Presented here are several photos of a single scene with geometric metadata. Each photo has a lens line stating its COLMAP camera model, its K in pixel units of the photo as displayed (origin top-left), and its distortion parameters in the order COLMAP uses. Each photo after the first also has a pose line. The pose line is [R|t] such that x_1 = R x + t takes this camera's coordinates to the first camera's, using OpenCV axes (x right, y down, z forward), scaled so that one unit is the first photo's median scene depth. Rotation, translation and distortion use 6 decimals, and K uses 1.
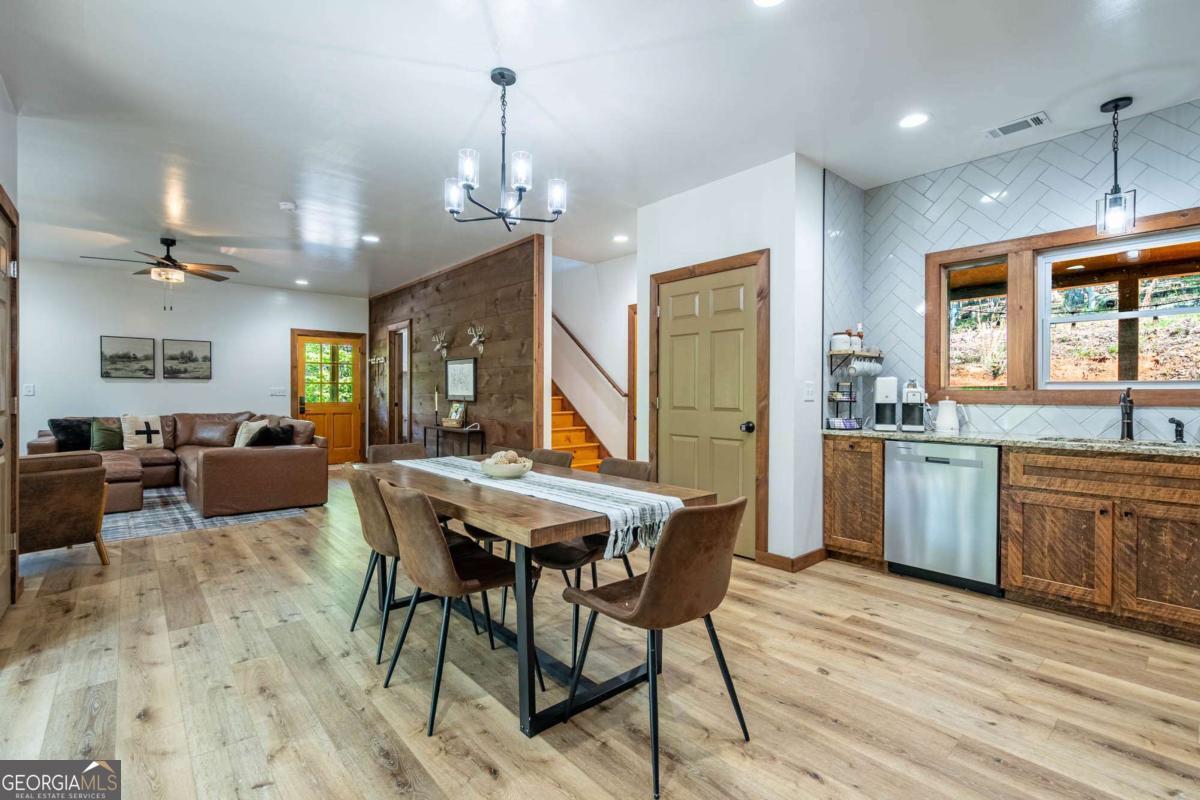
lens RADIAL K [[540.9, 0, 602.9], [0, 540.9, 398.0], [0, 0, 1]] dist [-0.003529, 0.001906]
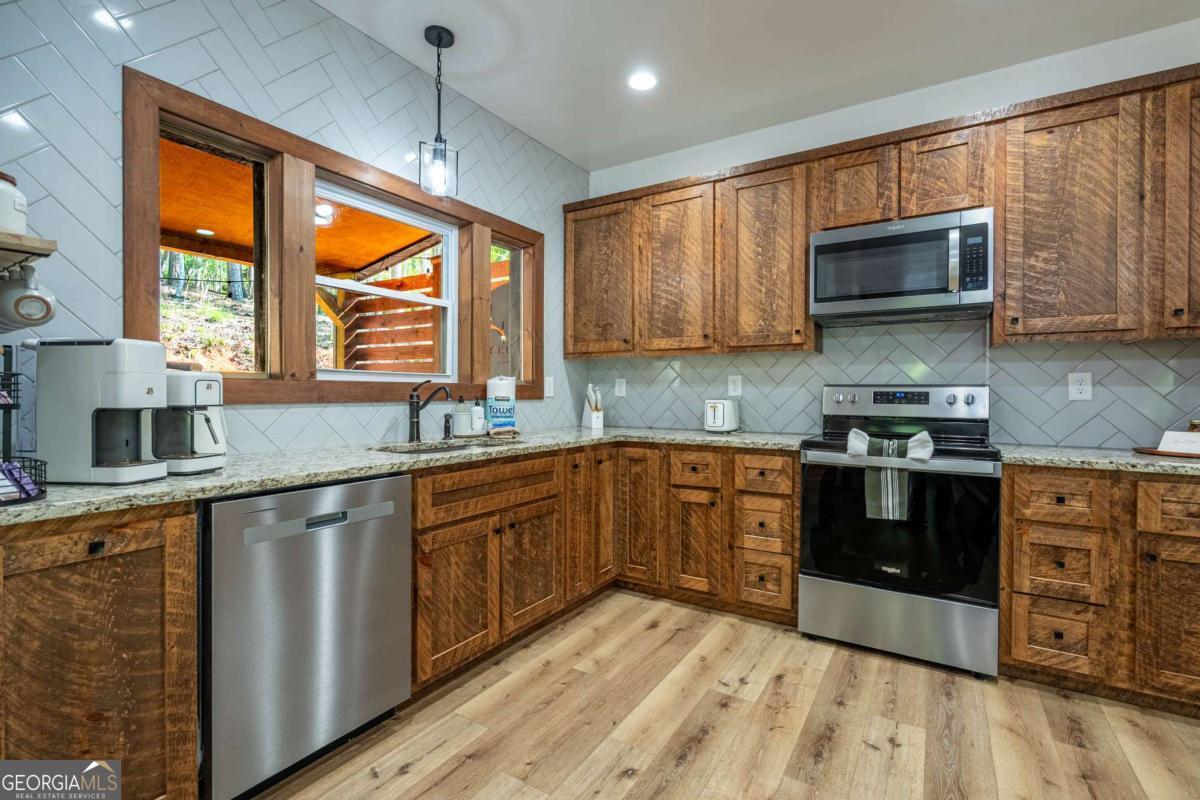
lens RADIAL K [[540.9, 0, 601.8], [0, 540.9, 395.9], [0, 0, 1]] dist [-0.003529, 0.001906]
pose [[-0.287369, -0.011106, 0.957755, 0.072420], [-0.000476, 0.999934, 0.011453, -0.003899], [-0.957820, 0.002835, -0.287356, 0.880994]]
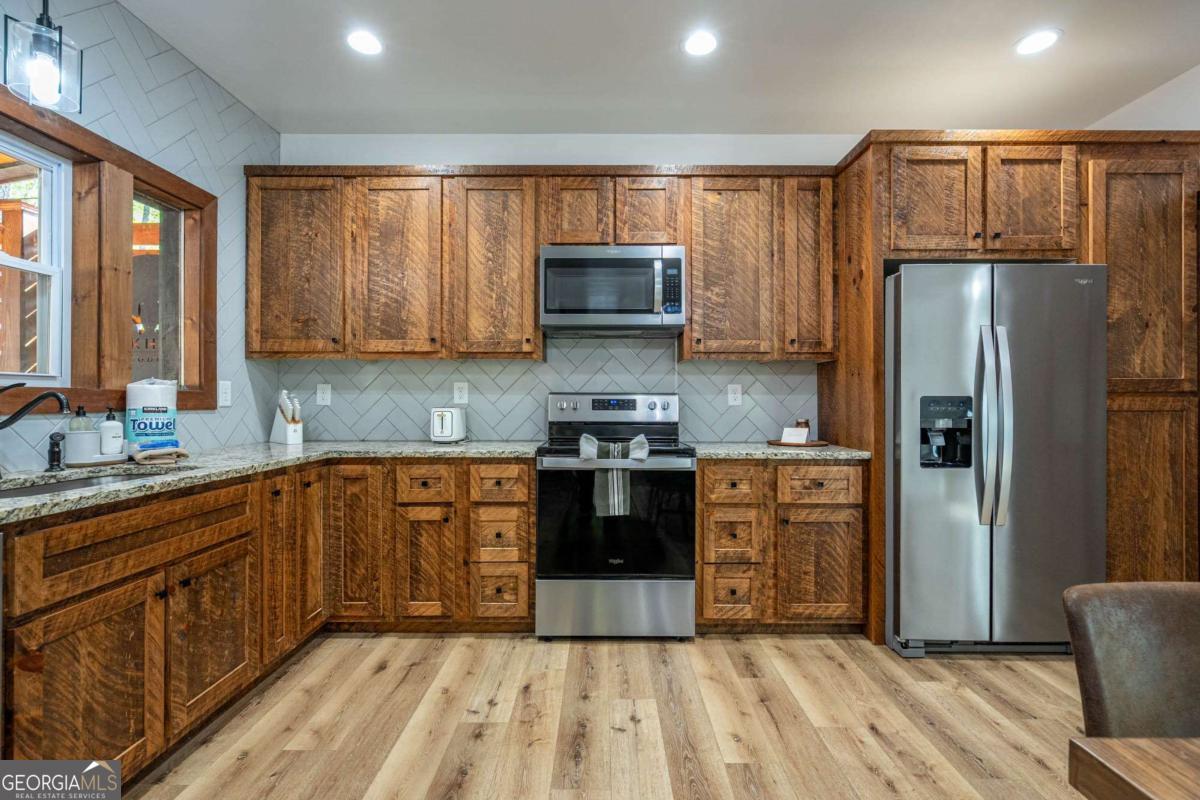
lens RADIAL K [[540.9, 0, 599.9], [0, 540.9, 398.5], [0, 0, 1]] dist [-0.003529, 0.001906]
pose [[-0.749900, -0.002110, 0.661548, 0.139989], [-0.000867, 0.999997, 0.002206, -0.004398], [-0.661551, 0.001081, -0.749899, 0.915427]]
